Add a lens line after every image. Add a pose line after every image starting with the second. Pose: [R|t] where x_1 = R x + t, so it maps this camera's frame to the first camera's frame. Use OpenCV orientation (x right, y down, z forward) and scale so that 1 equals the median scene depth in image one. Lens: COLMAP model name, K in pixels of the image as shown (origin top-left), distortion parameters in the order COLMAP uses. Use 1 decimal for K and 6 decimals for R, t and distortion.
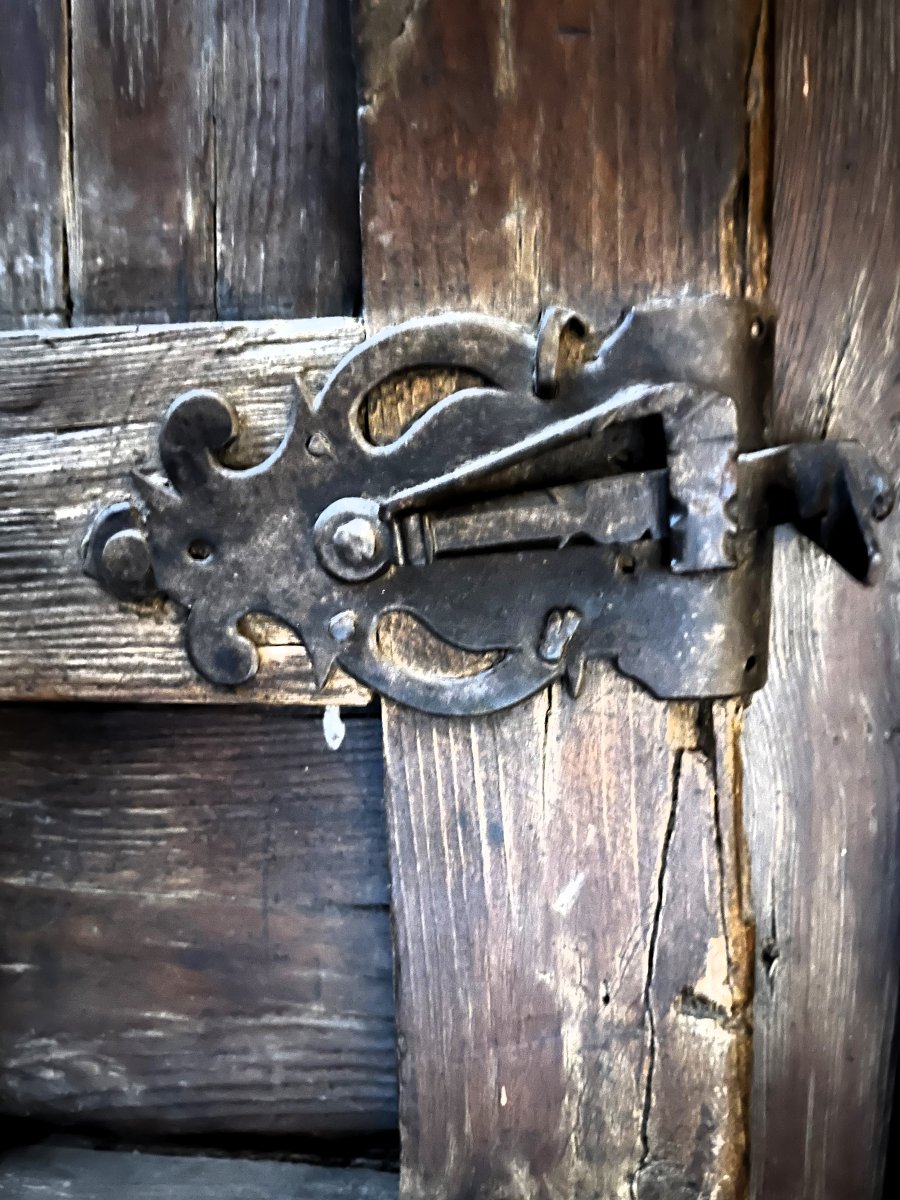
lens RADIAL K [[900.9, 0, 444.2], [0, 900.9, 602.9], [0, 0, 1]] dist [0.012804, -0.058894]
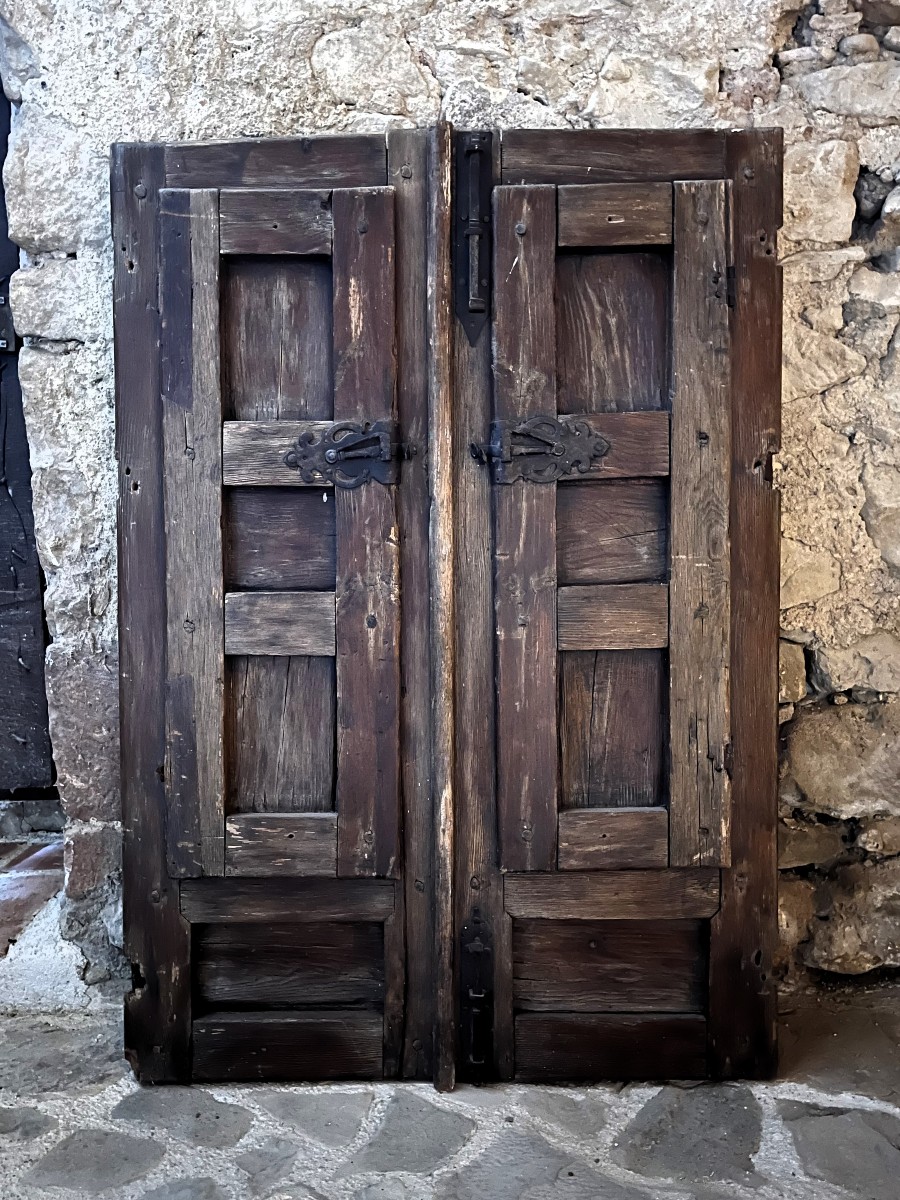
lens RADIAL K [[900.9, 0, 459.5], [0, 900.9, 599.9], [0, 0, 1]] dist [0.012804, -0.058894]
pose [[0.995806, 0.017817, 0.089734, 0.220980], [-0.005791, 0.991162, -0.132531, 1.617803], [-0.091302, 0.131455, 0.987109, -4.740230]]
